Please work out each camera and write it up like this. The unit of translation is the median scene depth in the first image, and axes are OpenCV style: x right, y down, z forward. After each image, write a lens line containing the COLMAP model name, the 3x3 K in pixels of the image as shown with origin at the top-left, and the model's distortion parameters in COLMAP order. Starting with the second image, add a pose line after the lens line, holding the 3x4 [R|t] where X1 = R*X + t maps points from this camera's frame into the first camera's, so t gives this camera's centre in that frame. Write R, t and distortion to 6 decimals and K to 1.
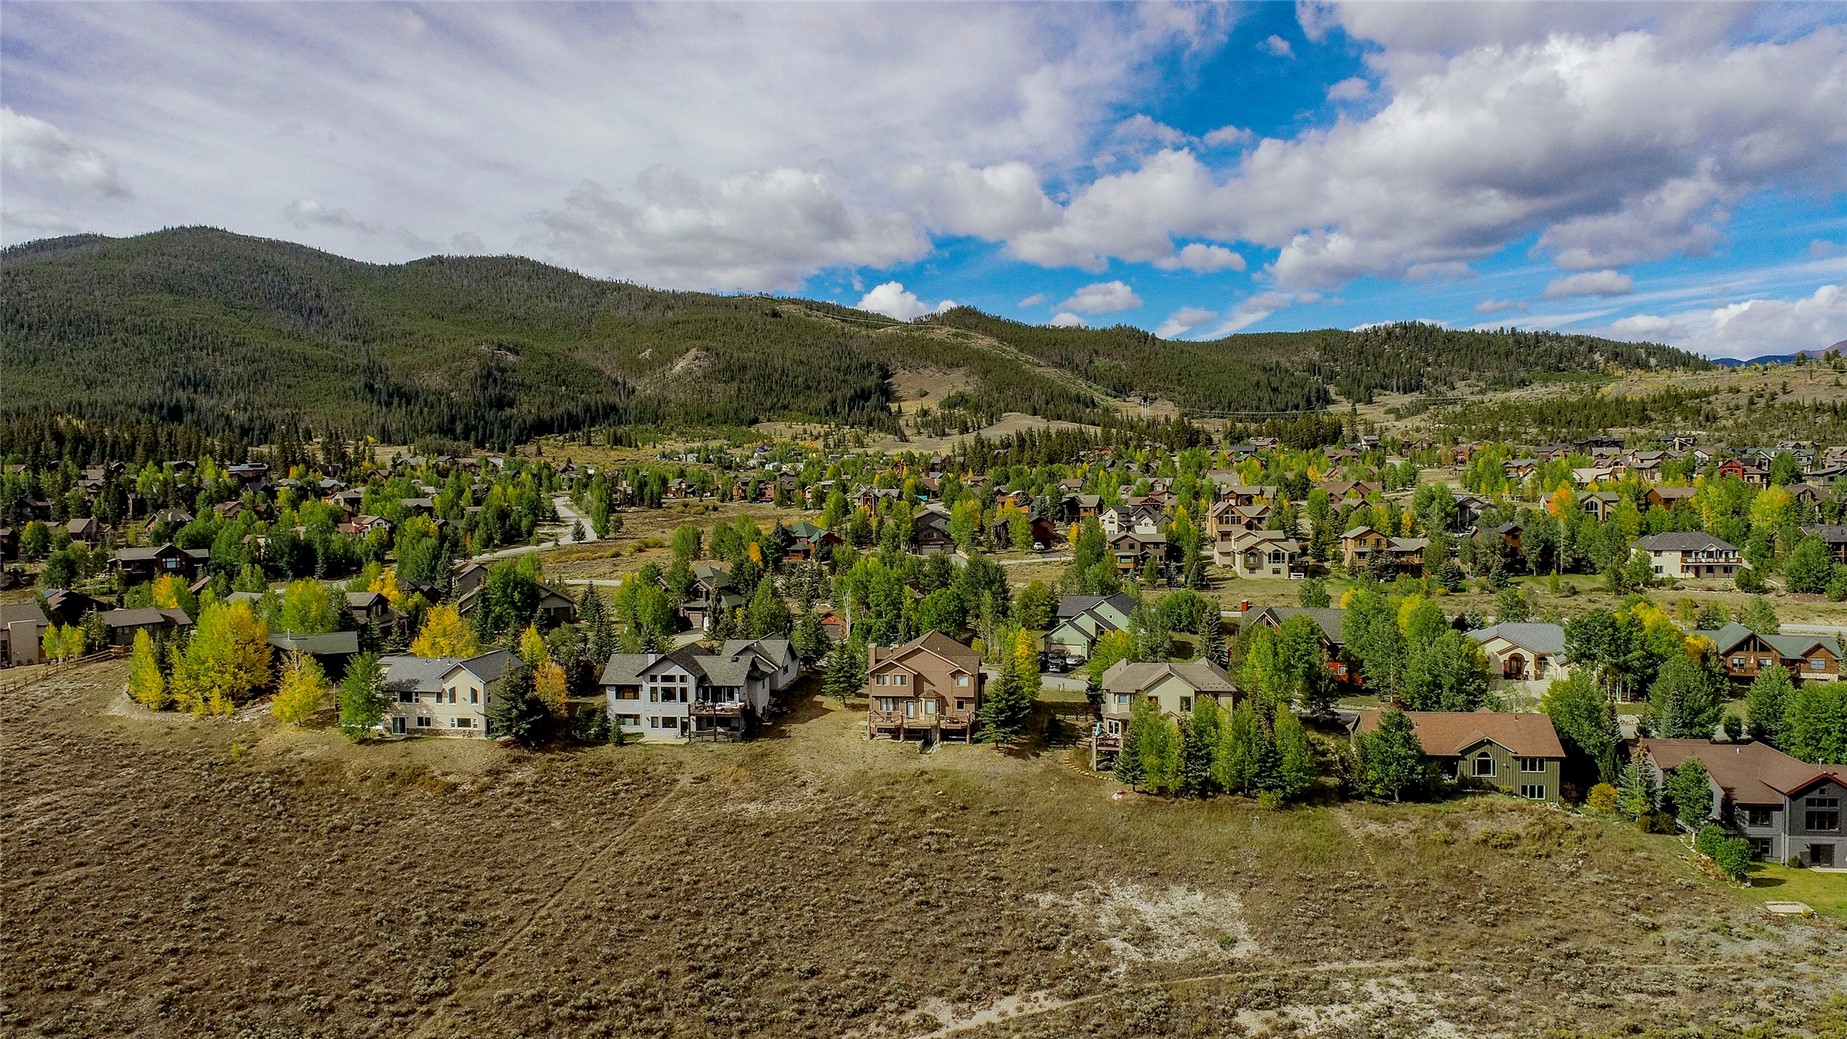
lens RADIAL K [[1286.7, 0, 920.2], [0, 1286.7, 524.8], [0, 0, 1]] dist [-0.012840, 0.007437]
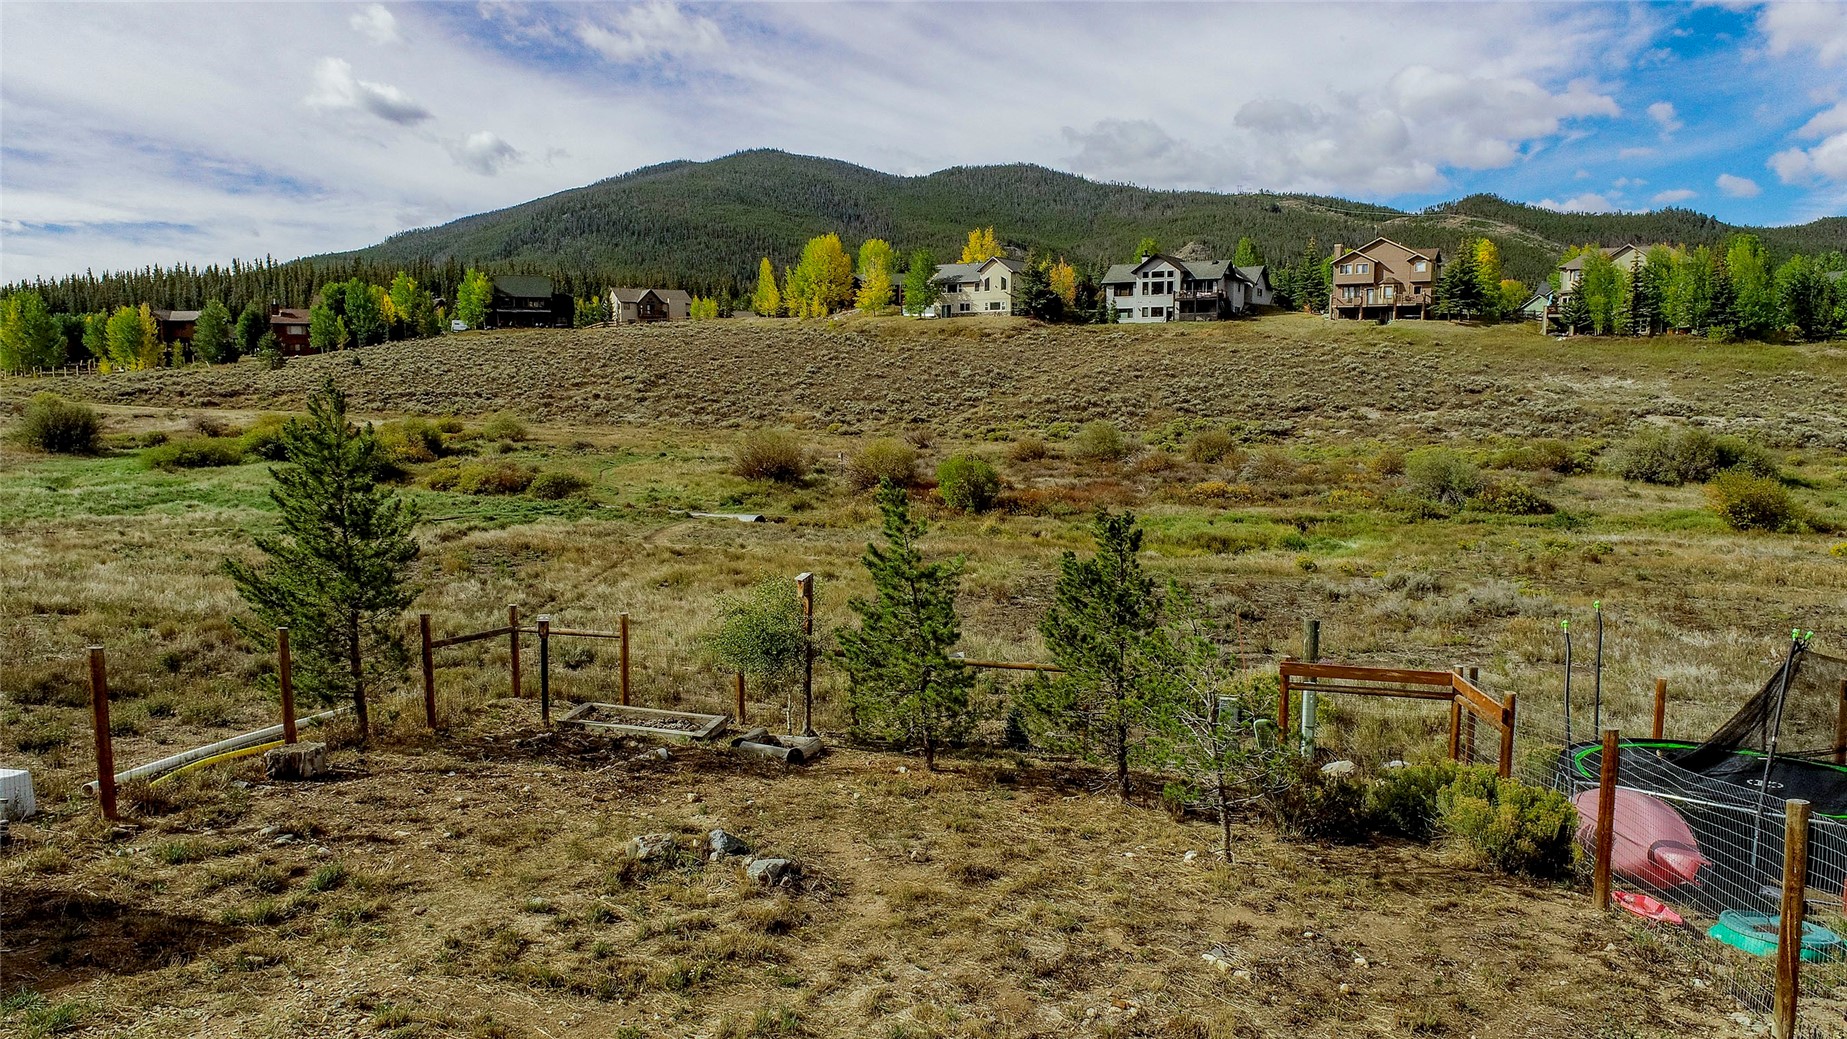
lens RADIAL K [[1253.4, 0, 920.3], [0, 1253.4, 523.8], [0, 0, 1]] dist [-0.011266, 0.005151]
pose [[0.928119, 0.059967, -0.367422, 0.035176], [-0.035258, 0.996664, 0.073604, 0.233595], [0.370610, -0.055359, 0.927137, -0.151243]]
